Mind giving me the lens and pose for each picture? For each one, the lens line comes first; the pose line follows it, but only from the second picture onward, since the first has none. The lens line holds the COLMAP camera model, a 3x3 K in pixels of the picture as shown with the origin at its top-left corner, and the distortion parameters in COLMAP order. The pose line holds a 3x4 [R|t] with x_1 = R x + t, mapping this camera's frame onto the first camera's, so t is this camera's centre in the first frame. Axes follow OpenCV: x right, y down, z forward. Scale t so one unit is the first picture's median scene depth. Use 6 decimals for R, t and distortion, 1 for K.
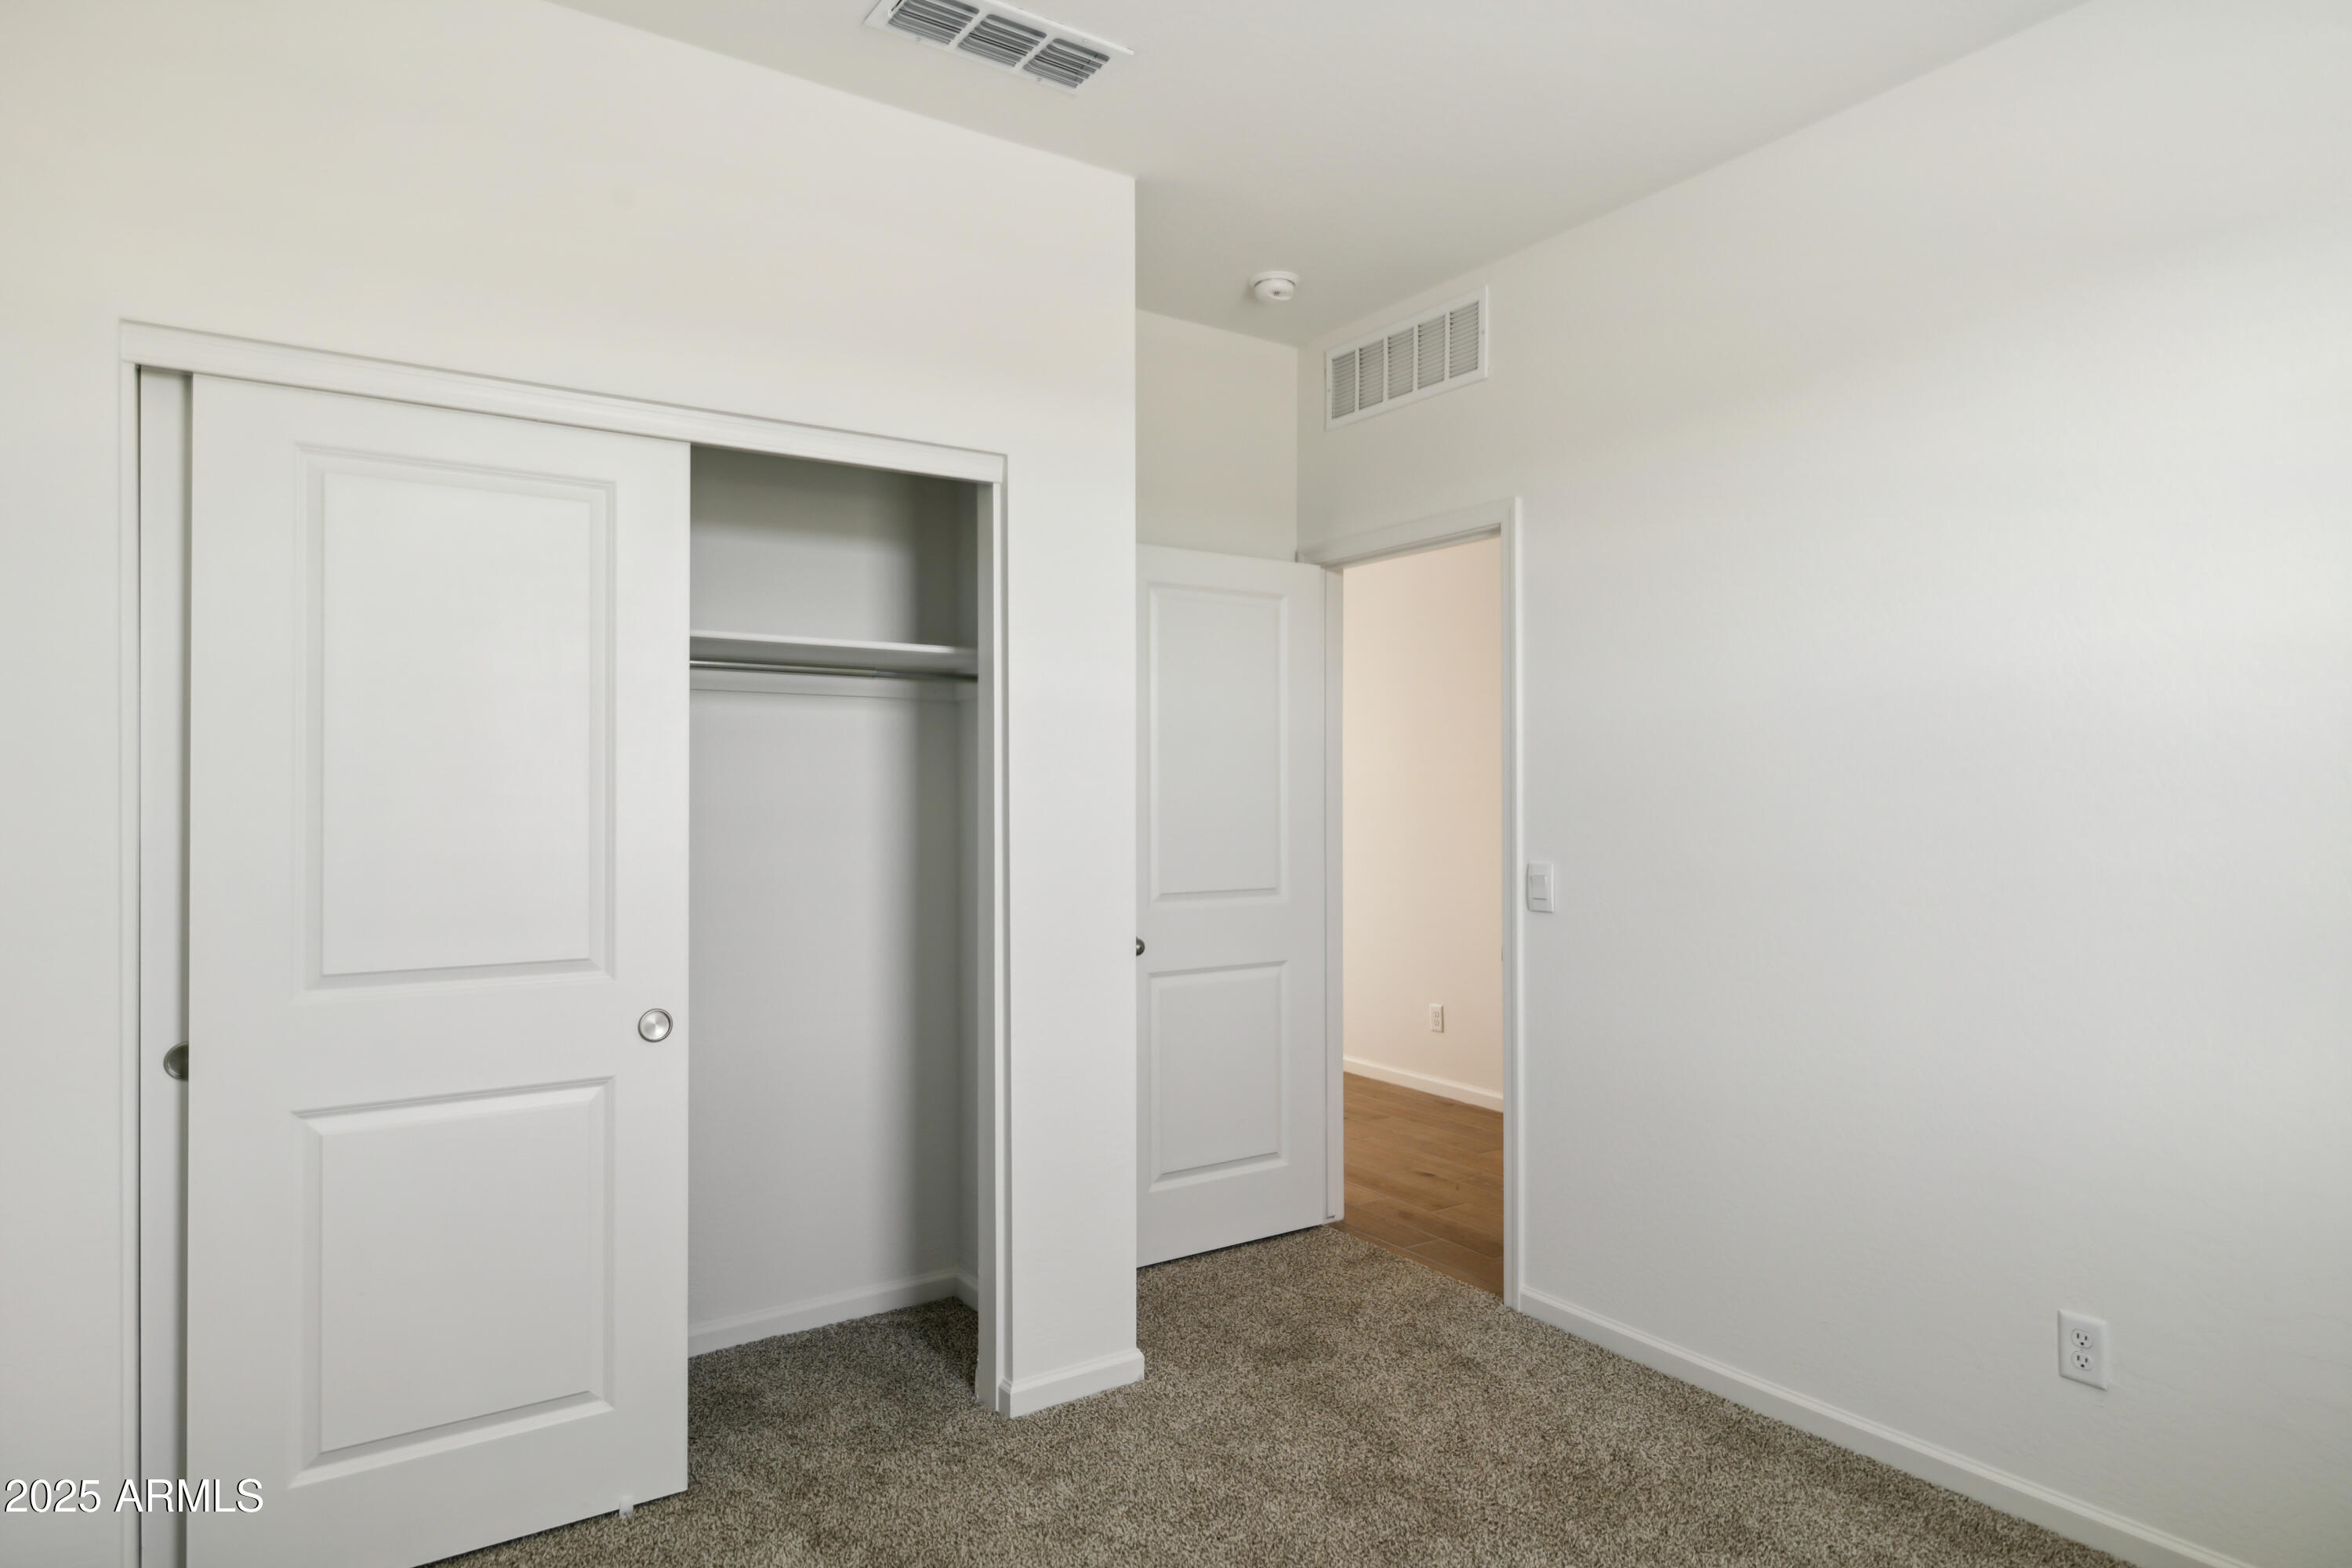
lens RADIAL K [[1342.1, 0, 1176.0], [0, 1342.1, 784.0], [0, 0, 1]] dist [0.025522, 0.000236]
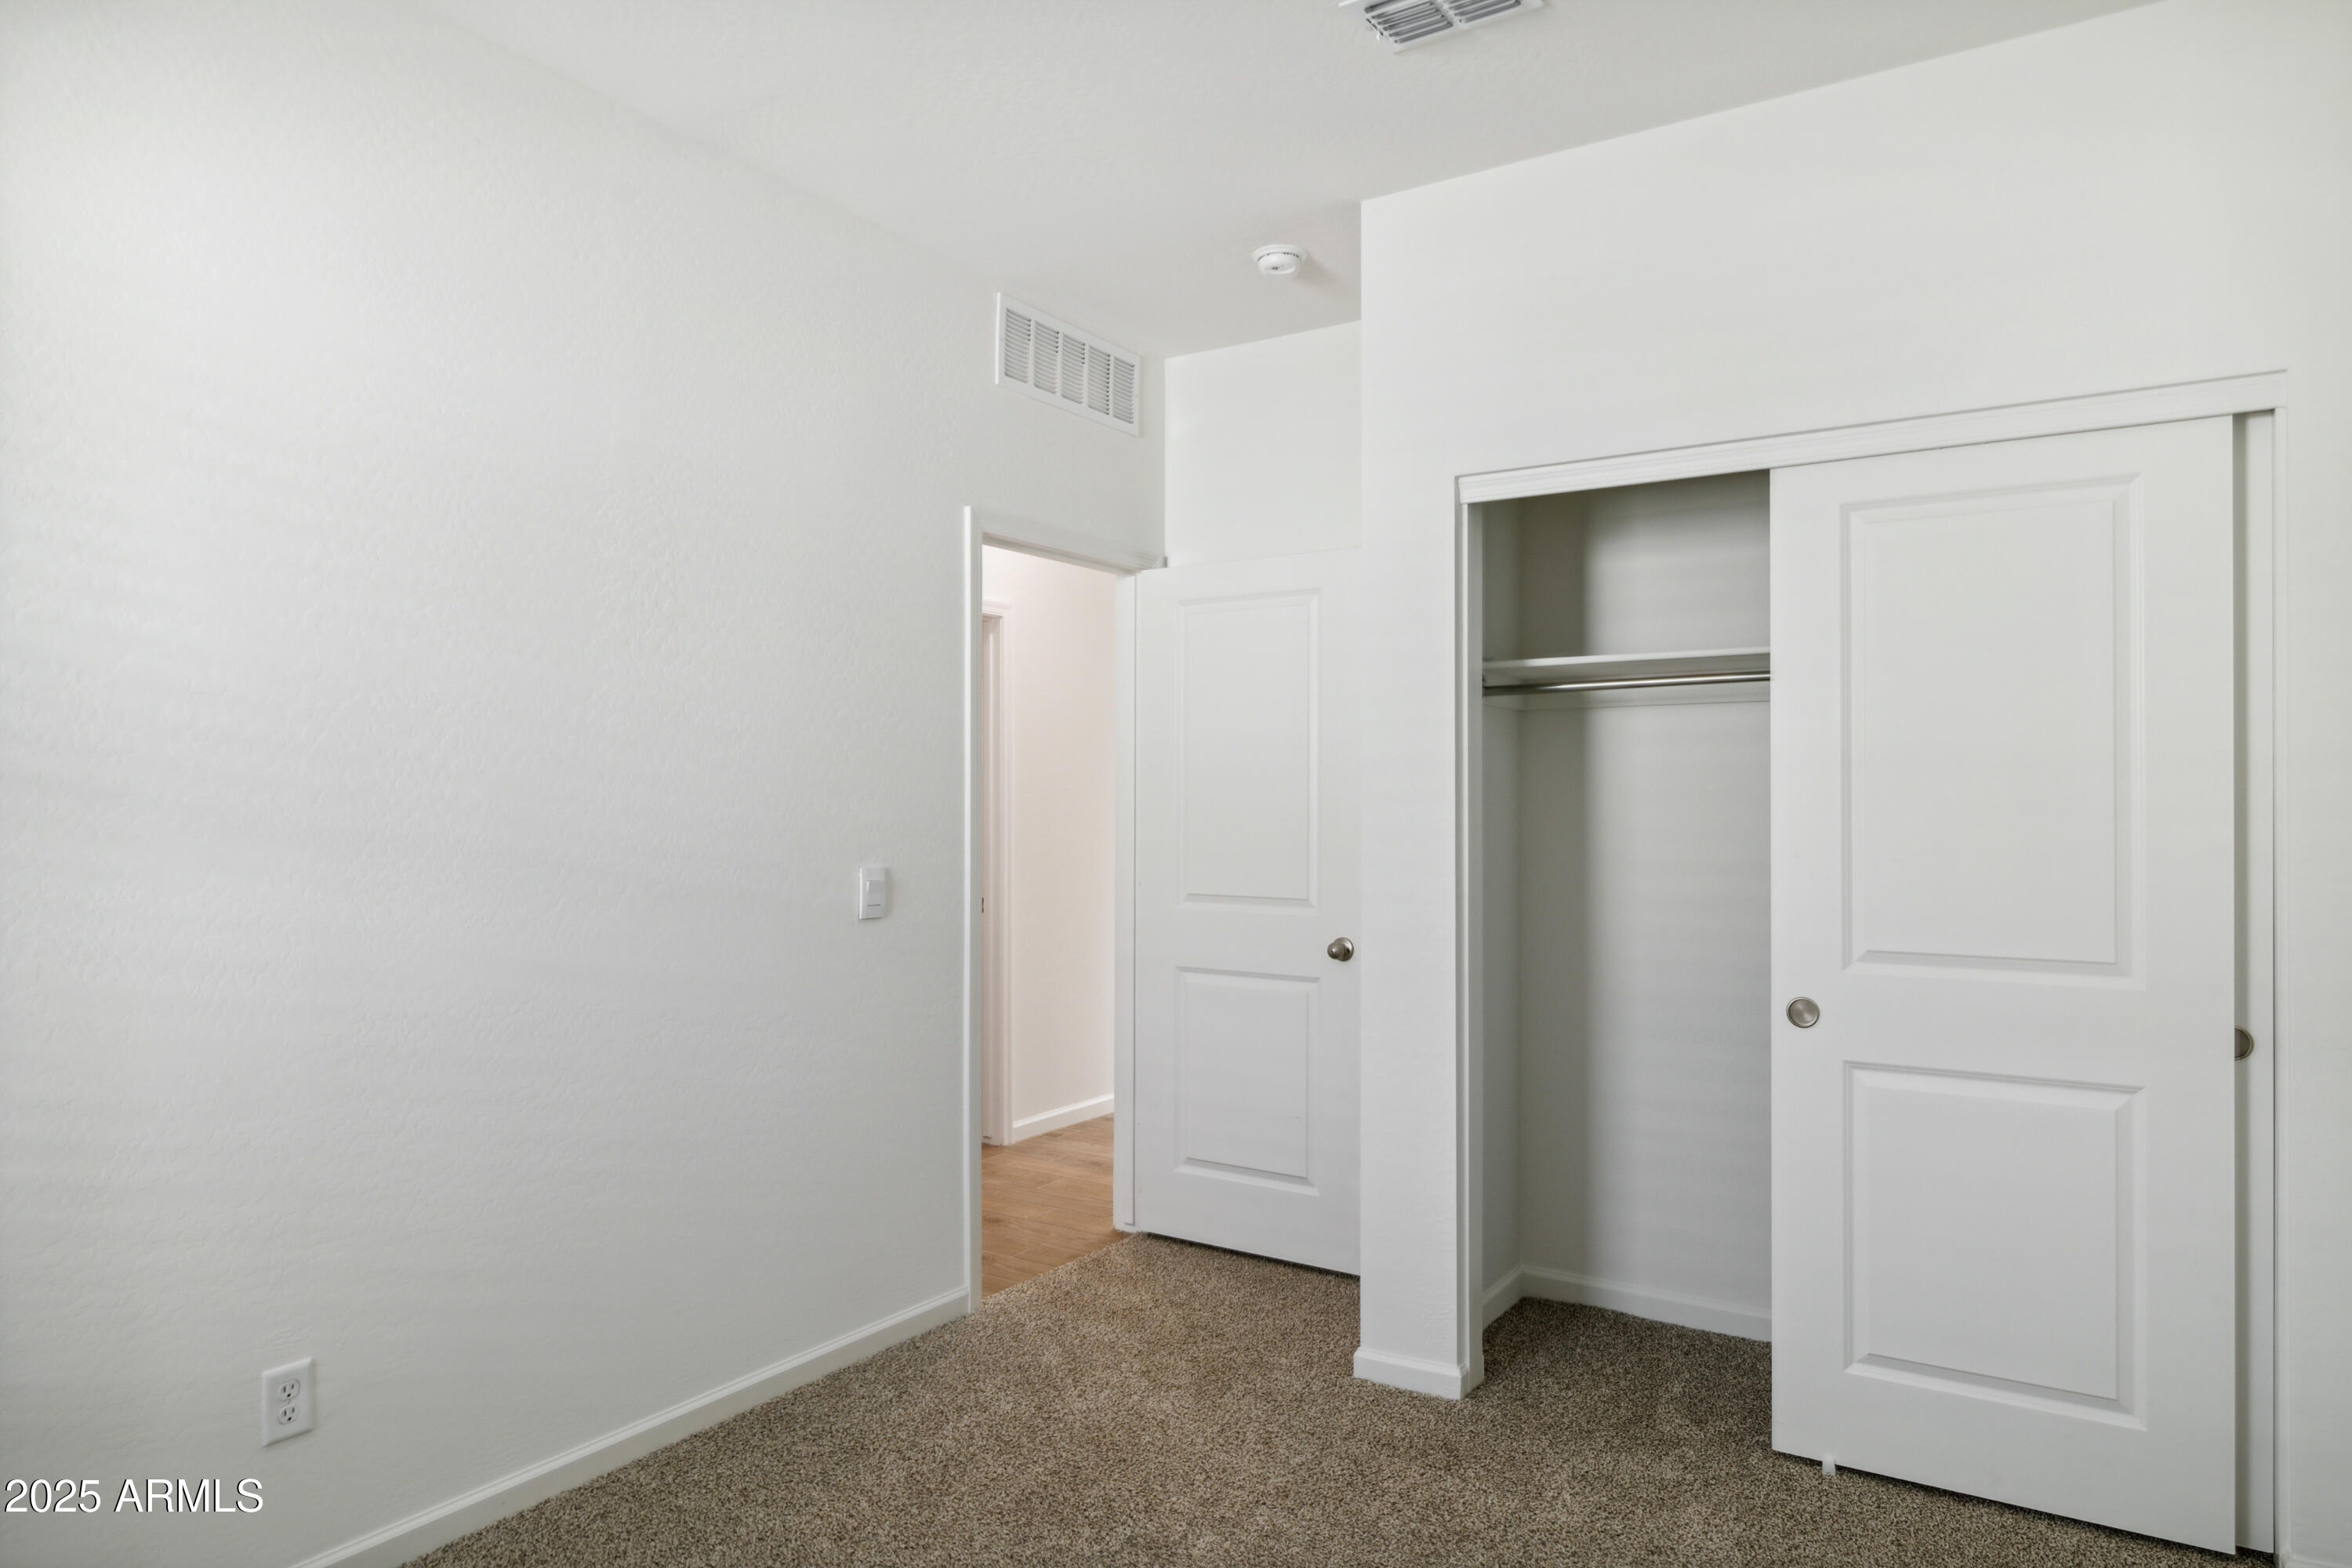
lens RADIAL K [[1464.3, 0, 1176.0], [0, 1464.3, 784.0], [0, 0, 1]] dist [0.001218, 0.000422]
pose [[0.388285, -0.006265, -0.921518, 0.517515], [0.014429, 0.999896, -0.000718, -0.008379], [0.921426, -0.013018, 0.388335, 0.358889]]
